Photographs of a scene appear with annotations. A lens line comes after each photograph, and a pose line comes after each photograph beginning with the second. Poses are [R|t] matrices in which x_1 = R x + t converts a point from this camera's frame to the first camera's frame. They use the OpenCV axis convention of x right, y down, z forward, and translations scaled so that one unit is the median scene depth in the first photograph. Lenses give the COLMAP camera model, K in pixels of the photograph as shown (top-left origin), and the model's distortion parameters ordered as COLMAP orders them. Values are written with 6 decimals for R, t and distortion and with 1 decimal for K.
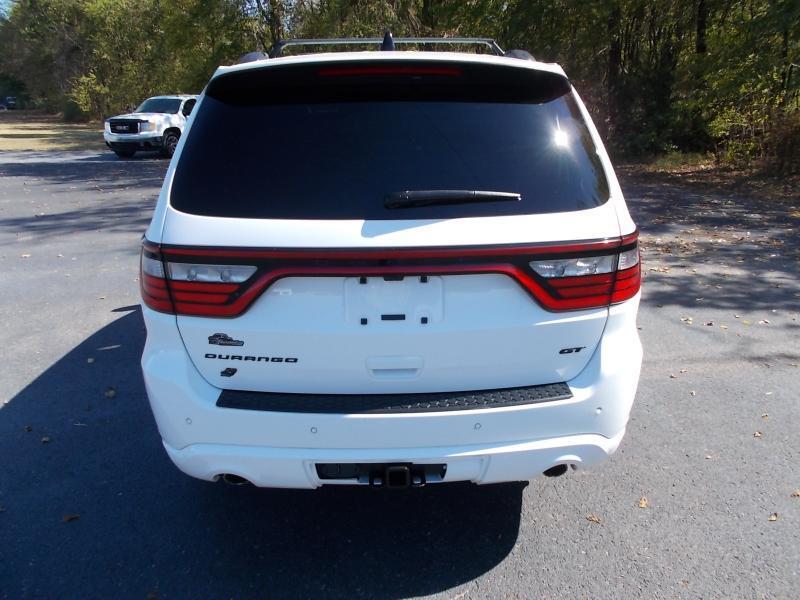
lens RADIAL K [[620.3, 0, 400.0], [0, 620.3, 300.0], [0, 0, 1]] dist [-0.001486, -0.004331]
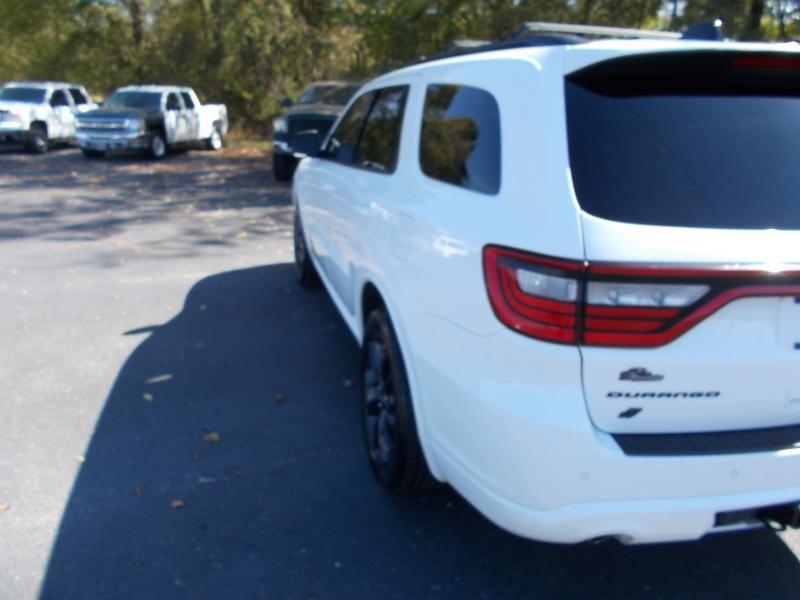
lens RADIAL K [[620.3, 0, 400.0], [0, 620.3, 300.0], [0, 0, 1]] dist [-0.001486, -0.004331]
pose [[0.972499, -0.025391, 0.231518, -0.781810], [0.027254, 0.999617, -0.004853, -0.040101], [-0.231306, 0.011029, 0.972819, 0.265668]]
